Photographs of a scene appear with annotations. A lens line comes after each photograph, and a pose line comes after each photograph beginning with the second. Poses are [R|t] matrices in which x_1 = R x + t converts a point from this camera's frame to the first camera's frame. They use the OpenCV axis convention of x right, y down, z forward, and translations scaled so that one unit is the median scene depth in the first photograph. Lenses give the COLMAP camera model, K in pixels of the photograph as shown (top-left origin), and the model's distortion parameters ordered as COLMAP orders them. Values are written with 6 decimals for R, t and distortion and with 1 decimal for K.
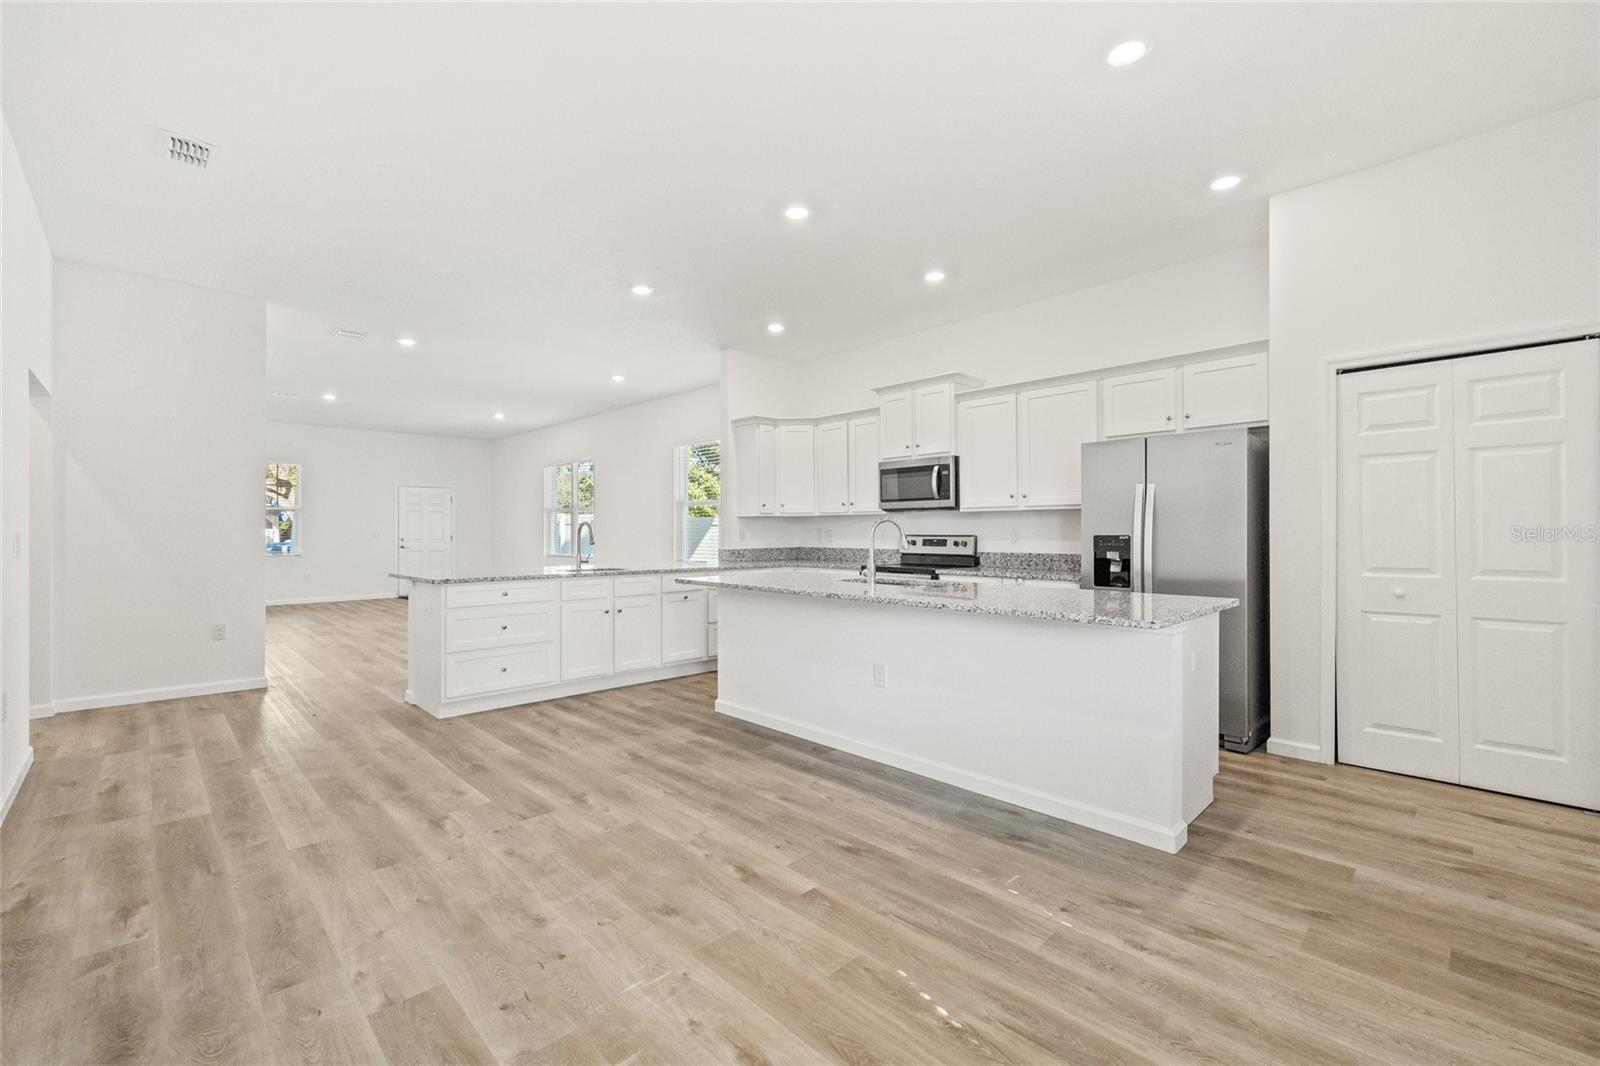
lens RADIAL K [[674.3, 0, 794.3], [0, 674.3, 529.7], [0, 0, 1]] dist [-0.000867, 0.000381]
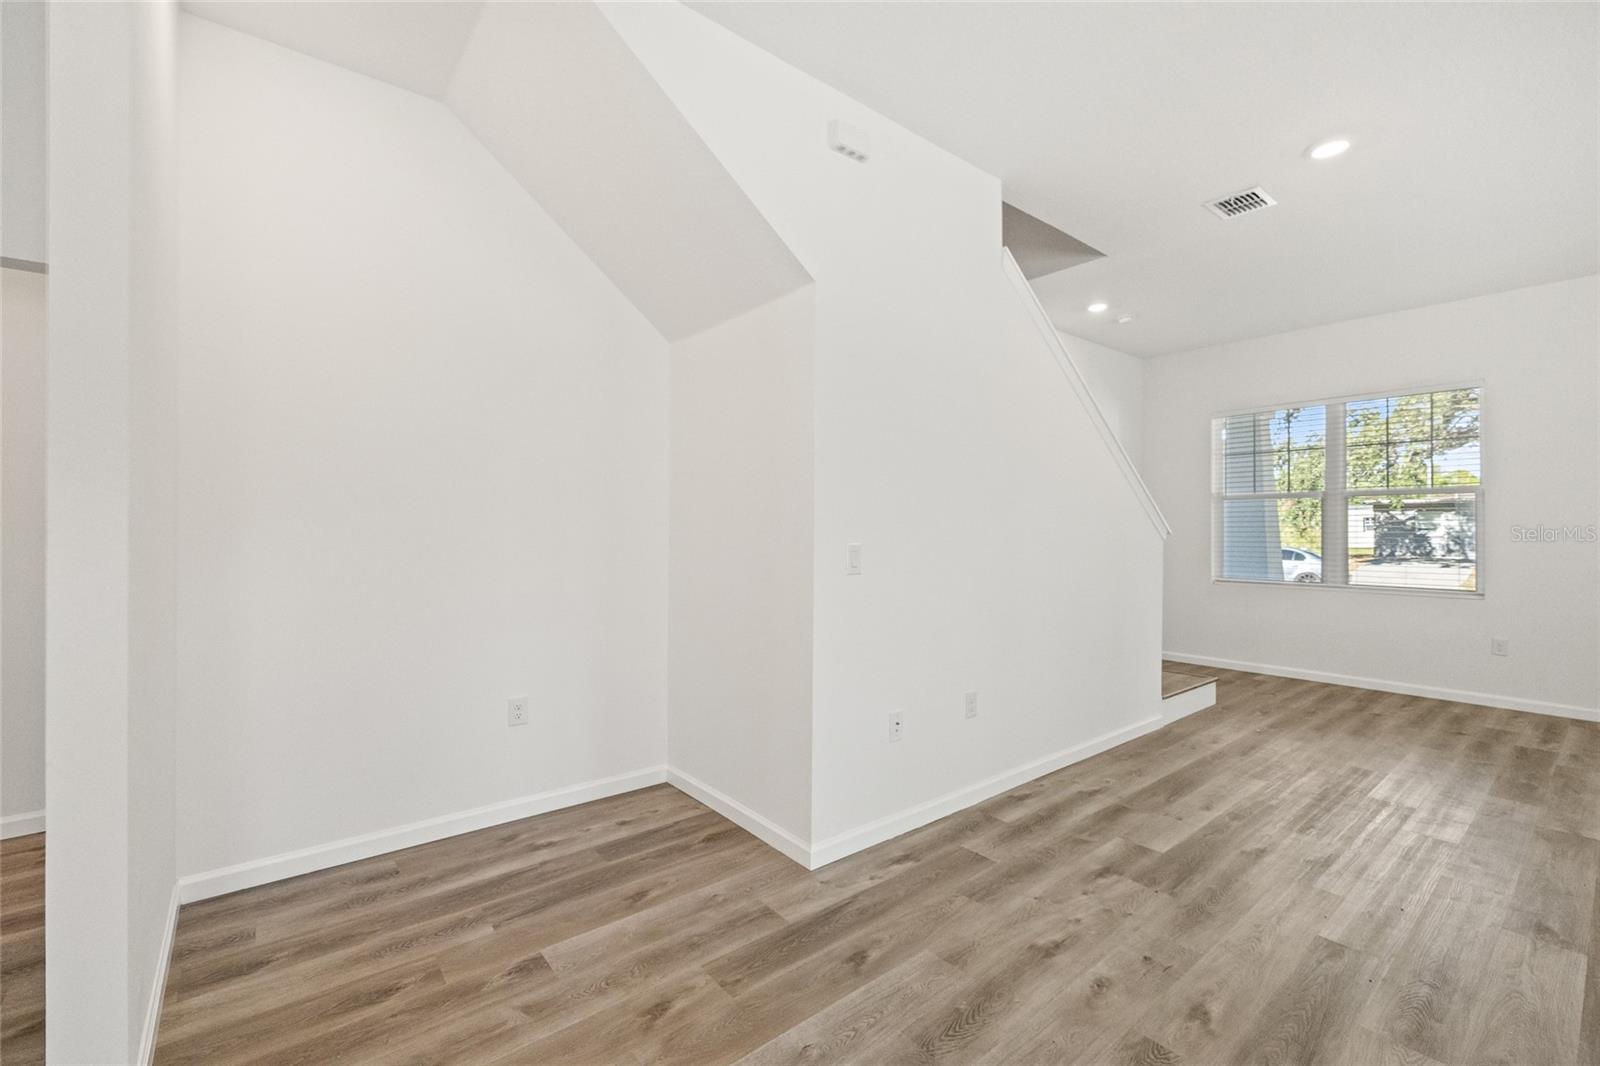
lens RADIAL K [[674.3, 0, 791.5], [0, 674.3, 530.1], [0, 0, 1]] dist [-0.000867, 0.000381]
pose [[-0.093975, 0.001340, -0.995574, -0.753322], [0.001129, 0.999999, 0.001239, -0.015097], [0.995574, -0.001008, -0.093976, 1.751514]]
